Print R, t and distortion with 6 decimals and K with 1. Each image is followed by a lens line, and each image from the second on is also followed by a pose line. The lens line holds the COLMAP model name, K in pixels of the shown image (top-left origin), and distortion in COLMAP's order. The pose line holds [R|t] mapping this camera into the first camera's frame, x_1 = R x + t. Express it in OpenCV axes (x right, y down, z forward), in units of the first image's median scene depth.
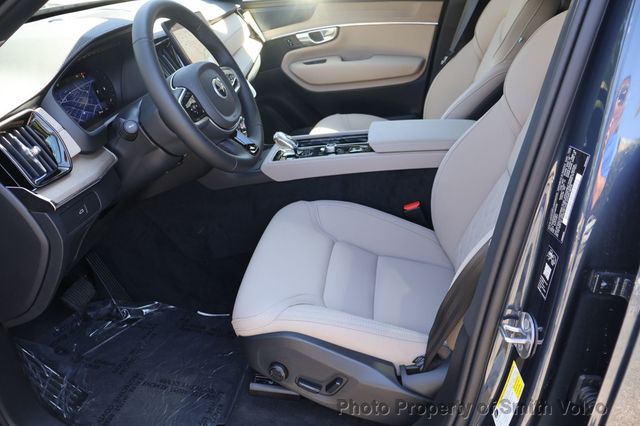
lens RADIAL K [[538.6, 0, 320.3], [0, 538.6, 215.0], [0, 0, 1]] dist [-0.006796, 0.017073]
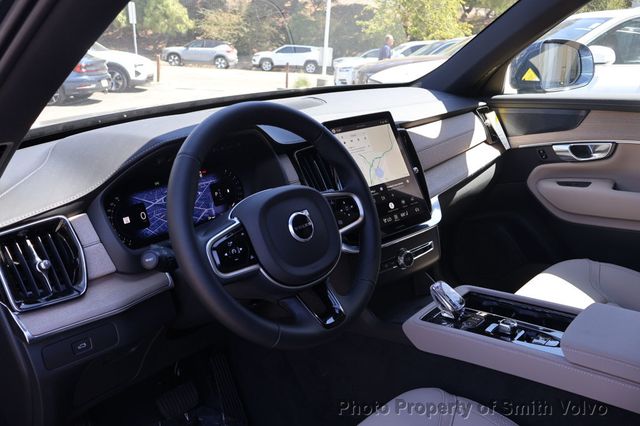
lens RADIAL K [[538.6, 0, 318.3], [0, 538.6, 210.3], [0, 0, 1]] dist [-0.006796, 0.017073]
pose [[0.818655, 0.193358, -0.540755, 0.115763], [-0.265912, 0.962220, -0.058506, -0.116598], [0.509013, 0.191690, 0.839143, 0.214351]]
